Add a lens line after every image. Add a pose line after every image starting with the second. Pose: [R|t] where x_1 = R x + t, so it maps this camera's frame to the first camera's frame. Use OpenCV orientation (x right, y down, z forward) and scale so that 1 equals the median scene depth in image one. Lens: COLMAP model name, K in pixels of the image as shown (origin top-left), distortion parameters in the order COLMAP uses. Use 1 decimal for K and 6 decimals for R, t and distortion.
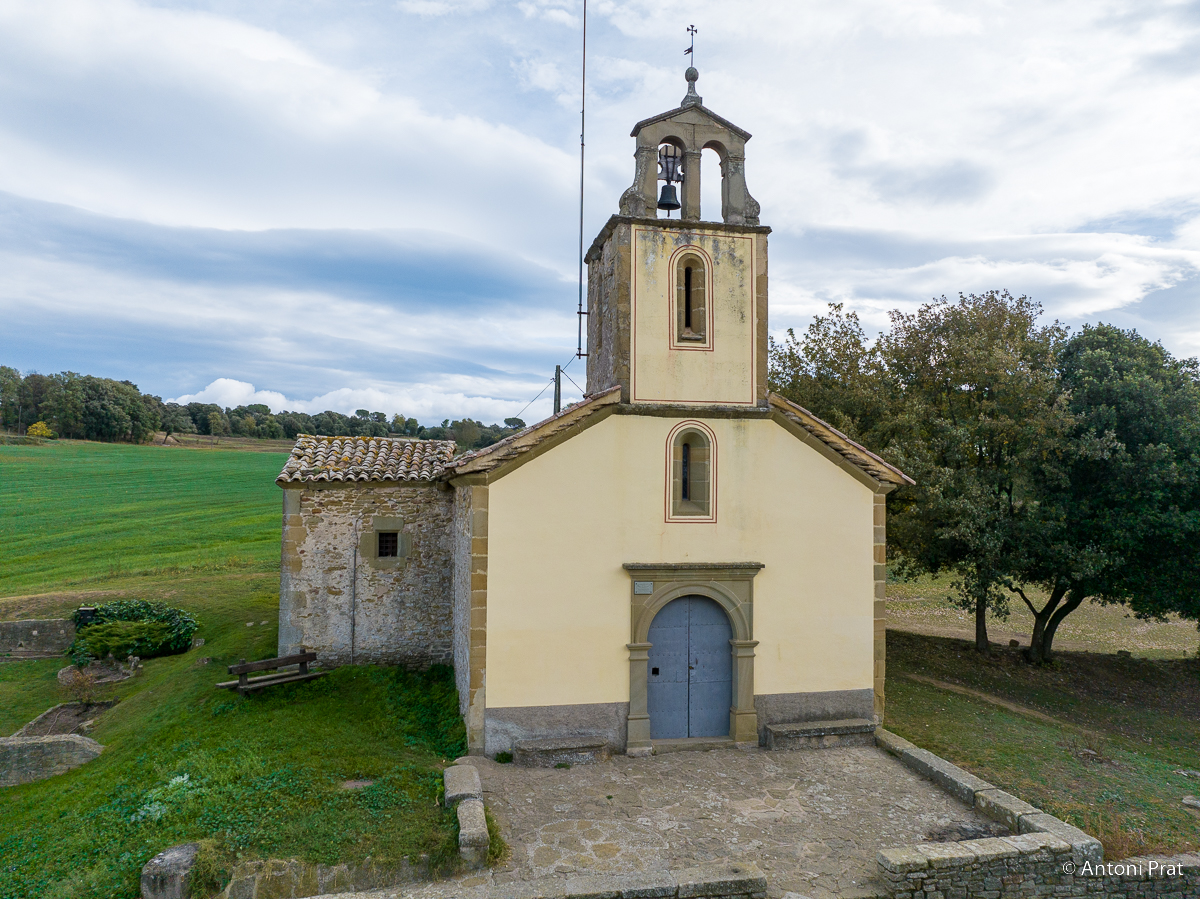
lens RADIAL K [[844.7, 0, 598.2], [0, 844.7, 447.0], [0, 0, 1]] dist [-0.040919, 0.010364]
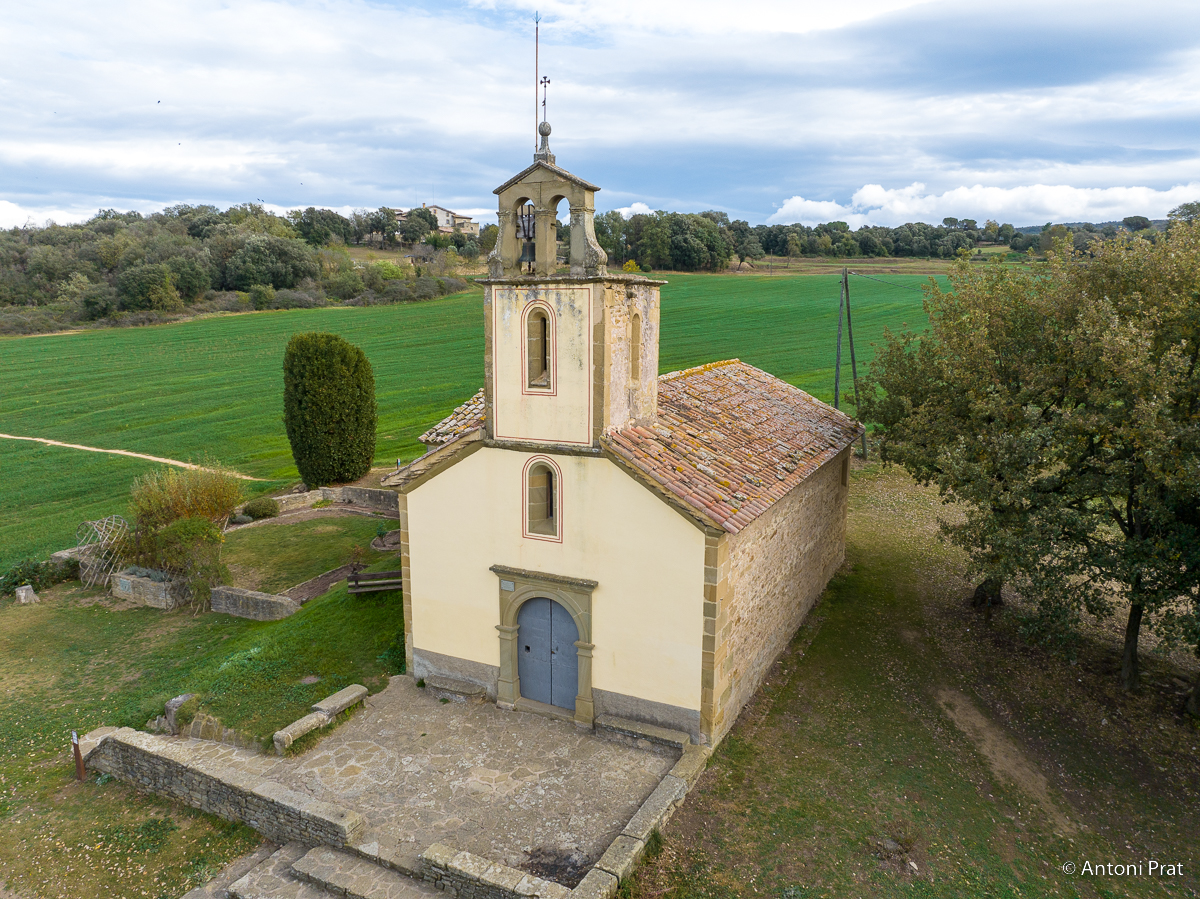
lens RADIAL K [[844.7, 0, 598.2], [0, 844.7, 447.0], [0, 0, 1]] dist [-0.040919, 0.010364]
pose [[0.770608, 0.098745, -0.629613, 0.898012], [0.046721, 0.976512, 0.210336, -0.282546], [0.635594, -0.191503, 0.747895, 0.183088]]
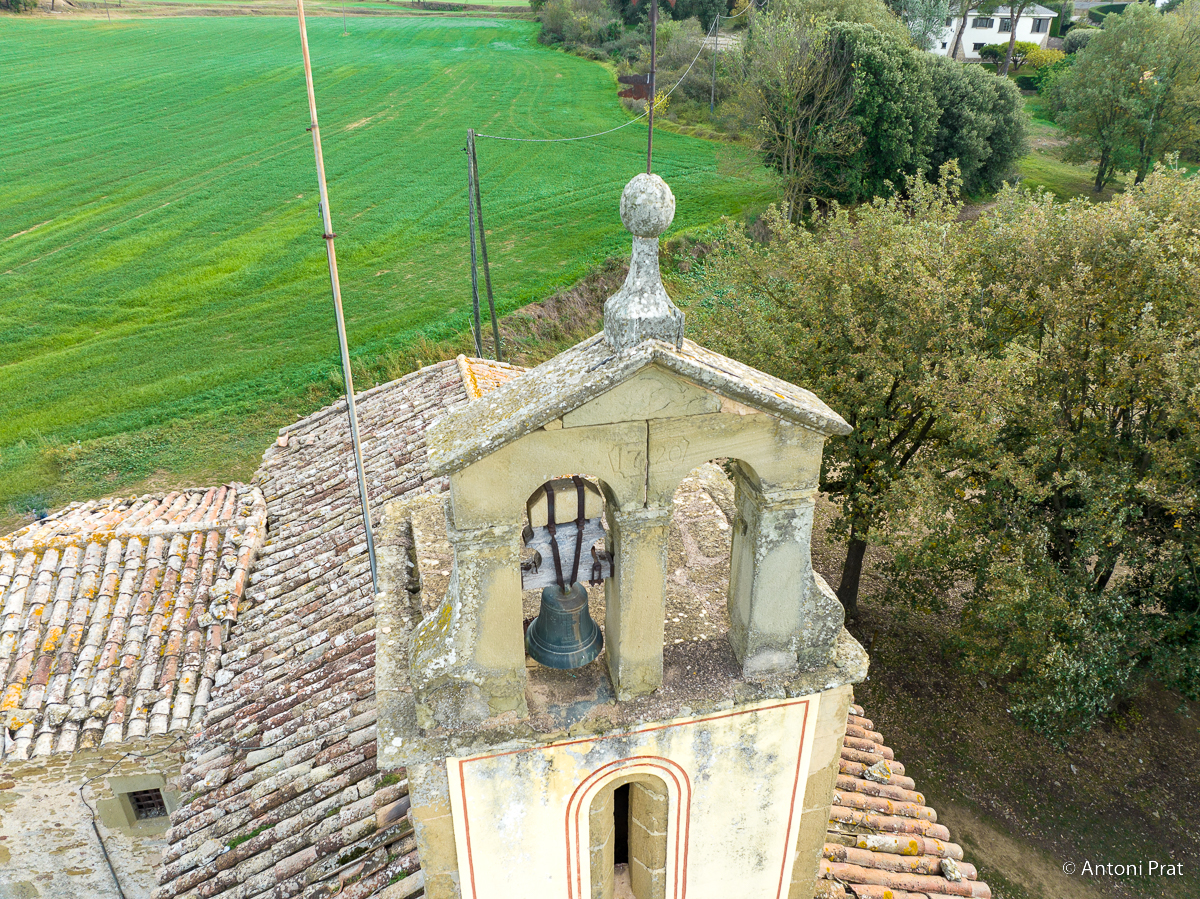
lens RADIAL K [[844.7, 0, 598.2], [0, 844.7, 447.0], [0, 0, 1]] dist [-0.040919, 0.010364]
pose [[0.999702, -0.019059, 0.015223, 0.094985], [0.008899, 0.866042, 0.499892, -0.525259], [-0.022711, -0.499608, 0.865954, 0.773237]]
